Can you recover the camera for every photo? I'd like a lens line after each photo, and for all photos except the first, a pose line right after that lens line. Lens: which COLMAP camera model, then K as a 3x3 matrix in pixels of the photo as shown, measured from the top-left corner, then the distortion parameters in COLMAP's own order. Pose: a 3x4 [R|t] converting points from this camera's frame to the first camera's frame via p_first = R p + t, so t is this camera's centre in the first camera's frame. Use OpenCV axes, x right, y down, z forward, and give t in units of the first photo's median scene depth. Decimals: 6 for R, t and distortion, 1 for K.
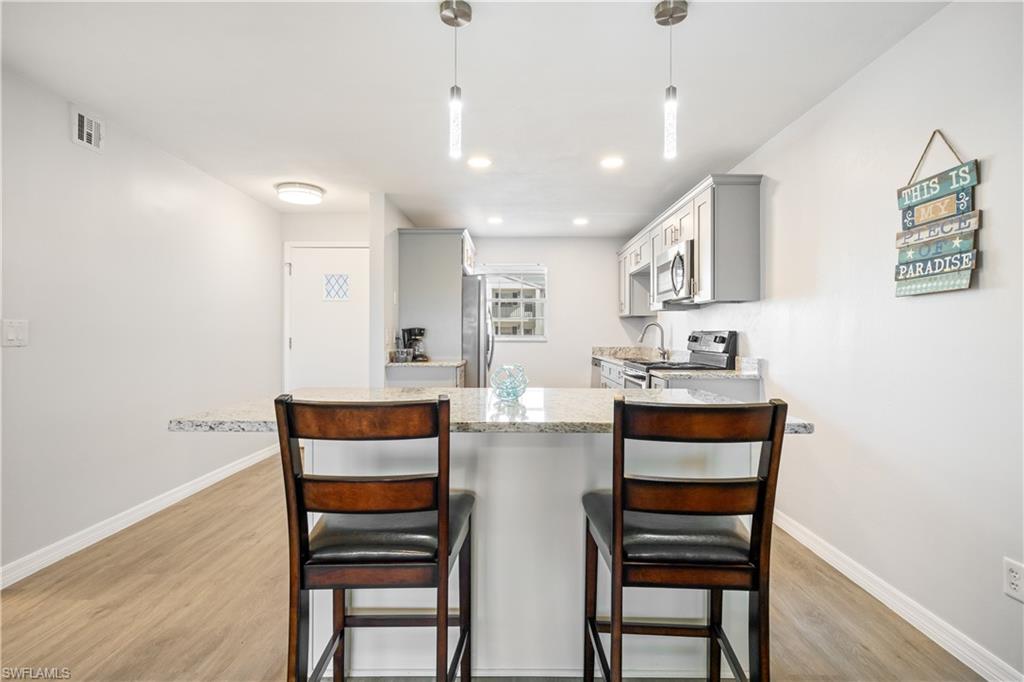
lens RADIAL K [[506.0, 0, 517.9], [0, 506.0, 338.4], [0, 0, 1]] dist [-0.002115, -0.000925]
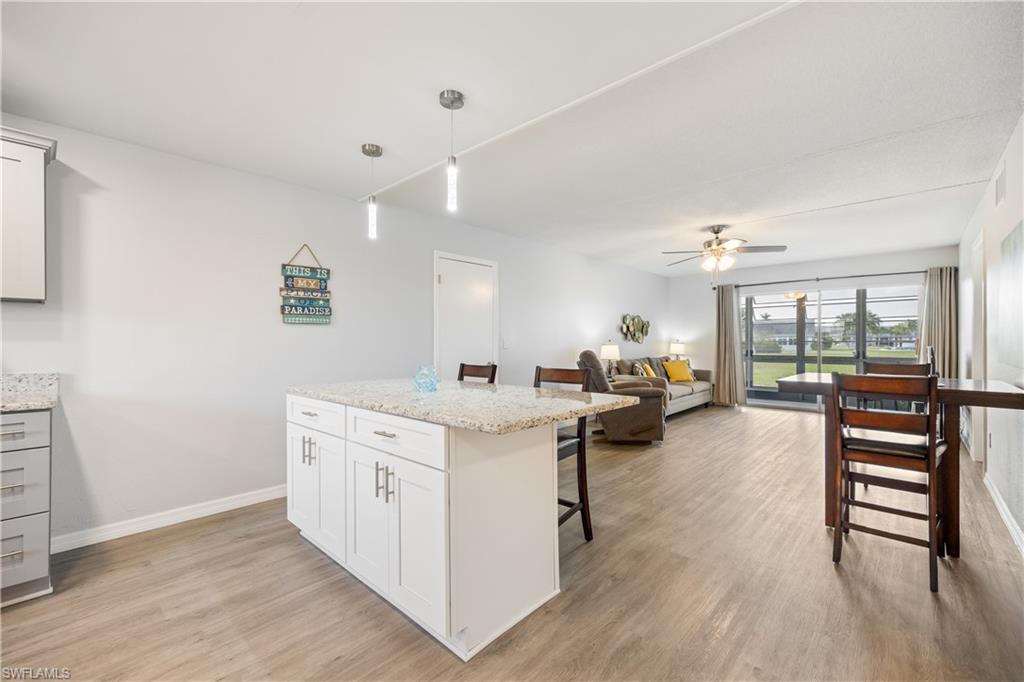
lens RADIAL K [[423.6, 0, 515.4], [0, 423.6, 343.5], [0, 0, 1]] dist [0.010657, -0.000879]
pose [[-0.728684, -0.003096, 0.684843, -0.817849], [0.006149, 0.999920, 0.011063, -0.017766], [-0.684822, 0.012273, -0.728607, 1.392303]]
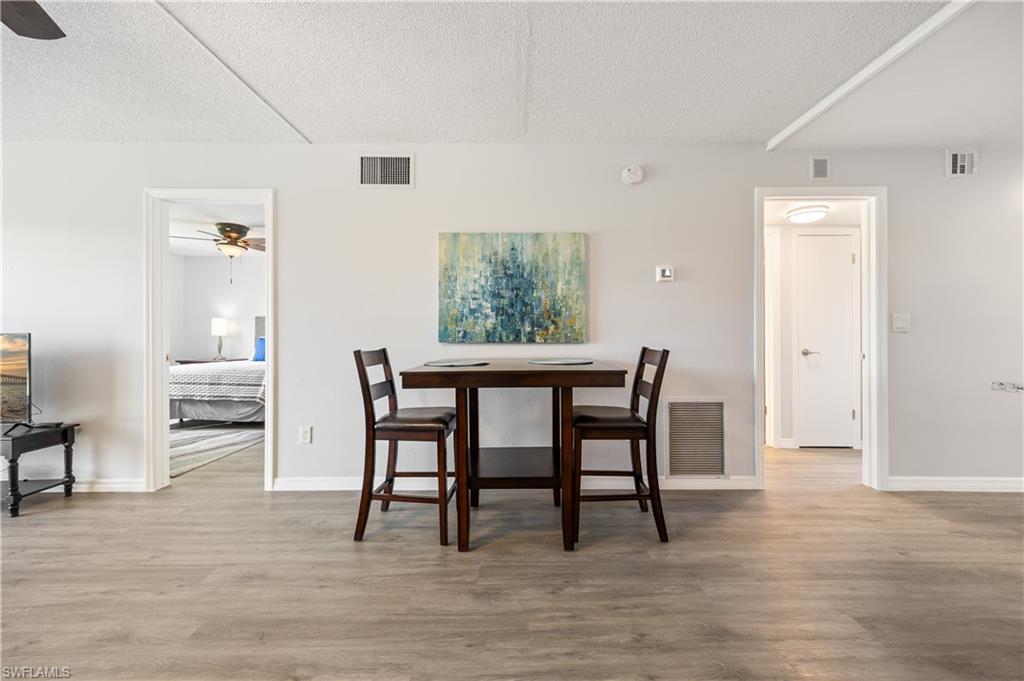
lens RADIAL K [[409.2, 0, 514.4], [0, 409.2, 334.3], [0, 0, 1]] dist [0.004696, 0.000069]
pose [[-0.012326, -0.001864, -0.999922, 0.232235], [-0.005451, 0.999984, -0.001797, 0.030101], [0.999909, 0.005429, -0.012336, -0.128562]]
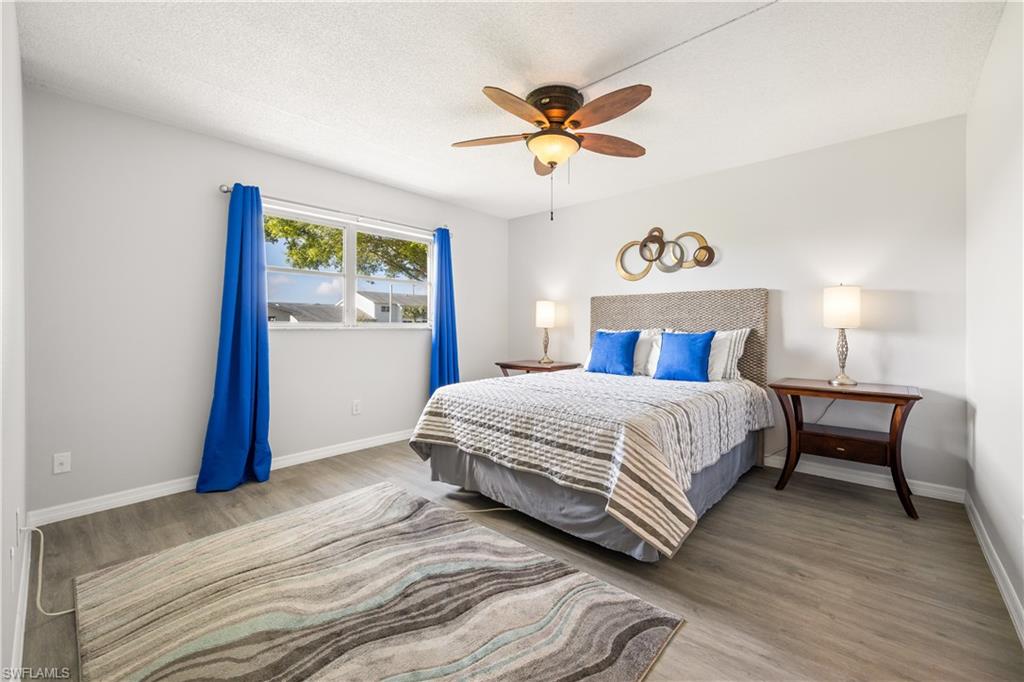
lens RADIAL K [[409.2, 0, 527.4], [0, 409.2, 327.4], [0, 0, 1]] dist [0.004696, 0.000069]
pose [[-0.658133, 0.006029, -0.752878, -1.118164], [-0.001750, 0.999953, 0.009538, 0.029055], [0.752900, 0.007595, -0.658091, -1.033244]]
